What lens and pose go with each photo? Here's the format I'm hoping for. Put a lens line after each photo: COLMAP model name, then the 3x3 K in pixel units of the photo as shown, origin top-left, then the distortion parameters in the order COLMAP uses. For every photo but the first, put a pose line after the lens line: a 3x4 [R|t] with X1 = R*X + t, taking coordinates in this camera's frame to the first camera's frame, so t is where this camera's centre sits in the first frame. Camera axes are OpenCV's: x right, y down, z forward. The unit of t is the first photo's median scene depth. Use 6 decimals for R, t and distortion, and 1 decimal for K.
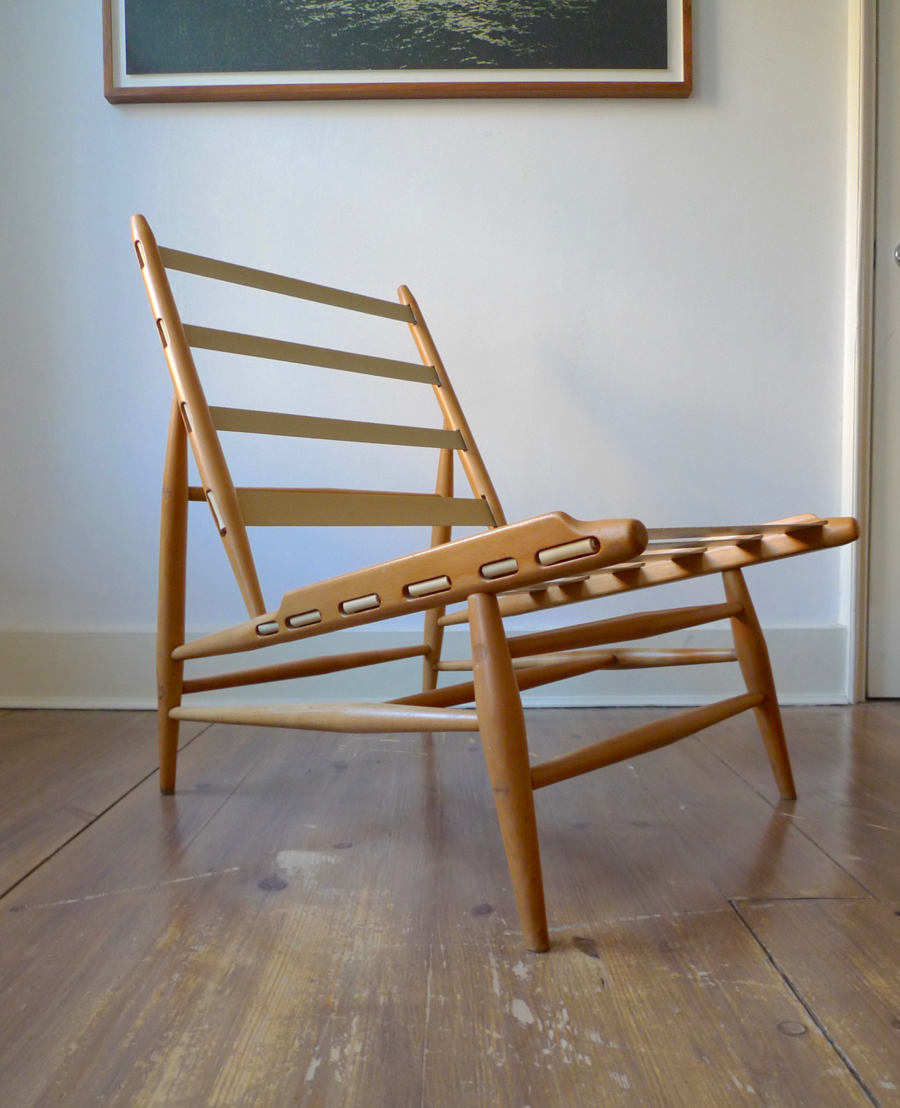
lens RADIAL K [[874.9, 0, 447.1], [0, 874.9, 596.5], [0, 0, 1]] dist [-0.039755, -0.002752]
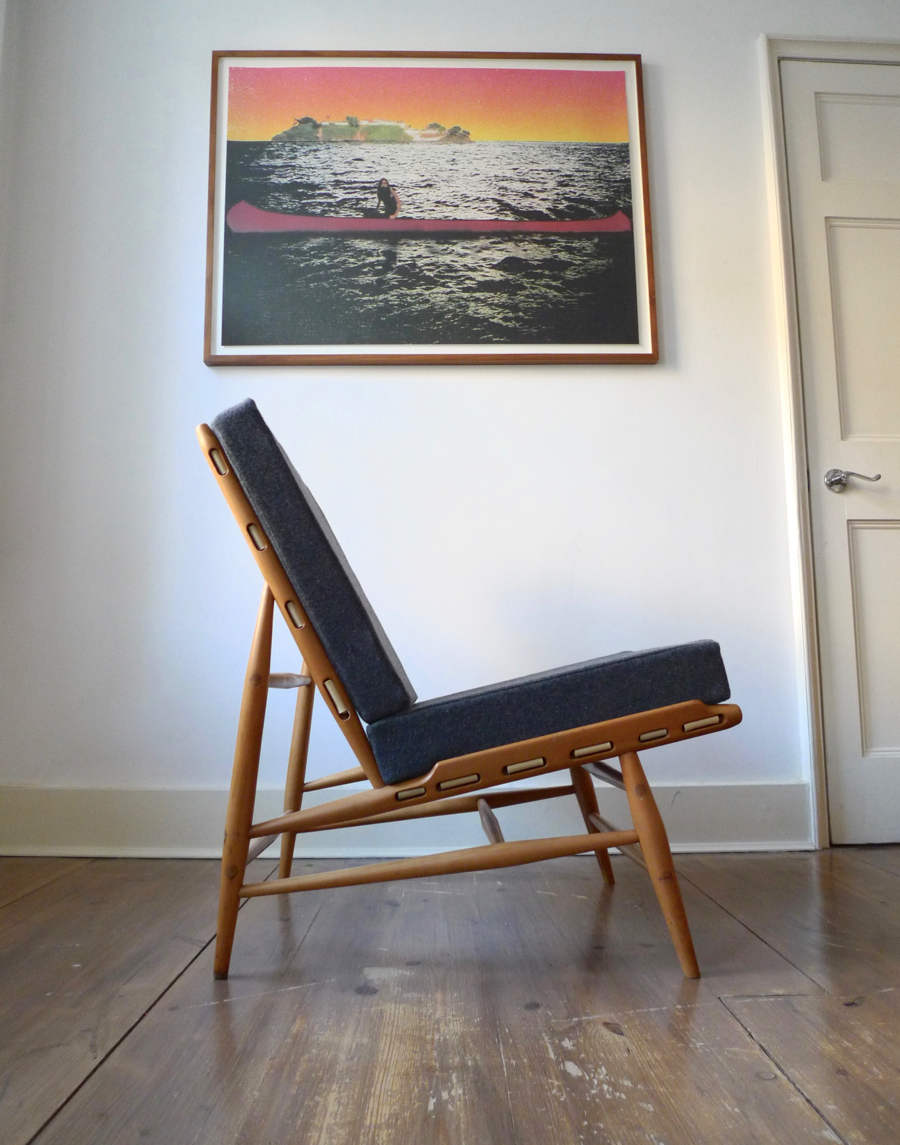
lens RADIAL K [[849.1, 0, 448.2], [0, 849.1, 585.6], [0, 0, 1]] dist [-0.040010, -0.001065]
pose [[0.999883, 0.000481, 0.015293, -0.111424], [0.002485, 0.981129, -0.193337, -0.018453], [-0.015097, 0.193352, 0.981013, -0.385451]]
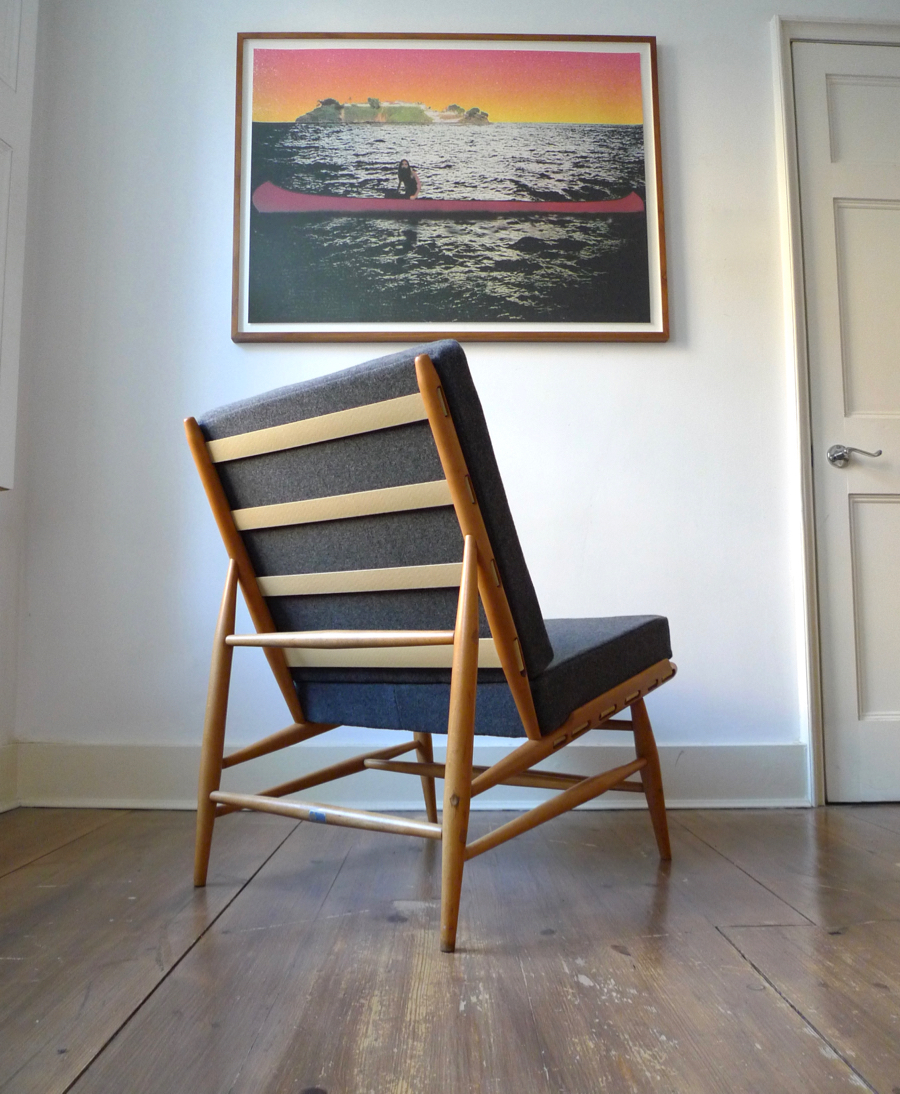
lens RADIAL K [[851.0, 0, 447.8], [0, 851.0, 586.7], [0, 0, 1]] dist [-0.038818, -0.003778]
pose [[0.999961, 0.005176, 0.007108, -0.147884], [-0.003984, 0.987368, -0.158394, 0.013317], [-0.007838, 0.158359, 0.987350, -0.518909]]
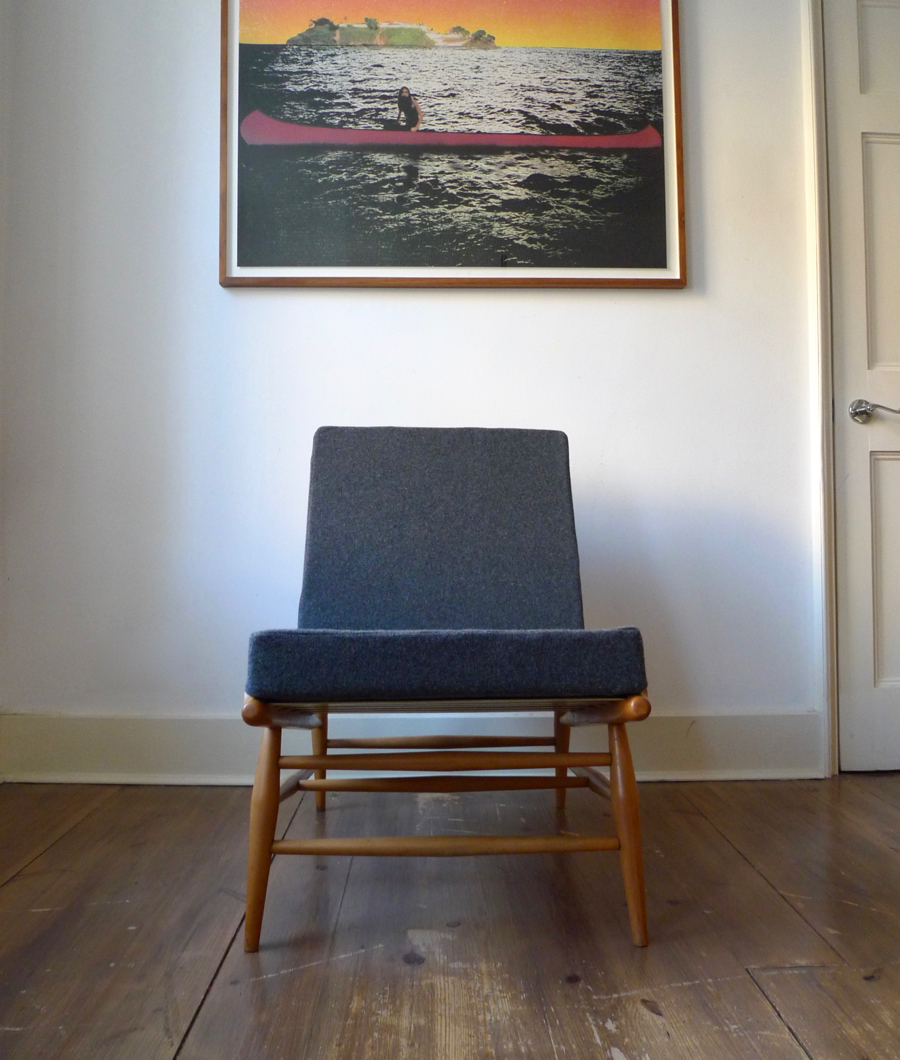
lens RADIAL K [[868.1, 0, 447.2], [0, 868.1, 516.2], [0, 0, 1]] dist [-0.043737, 0.004239]
pose [[0.999624, 0.005916, 0.026785, -0.213359], [-0.003044, 0.994359, -0.106026, -0.245892], [-0.027261, 0.105904, 0.994003, -0.466865]]
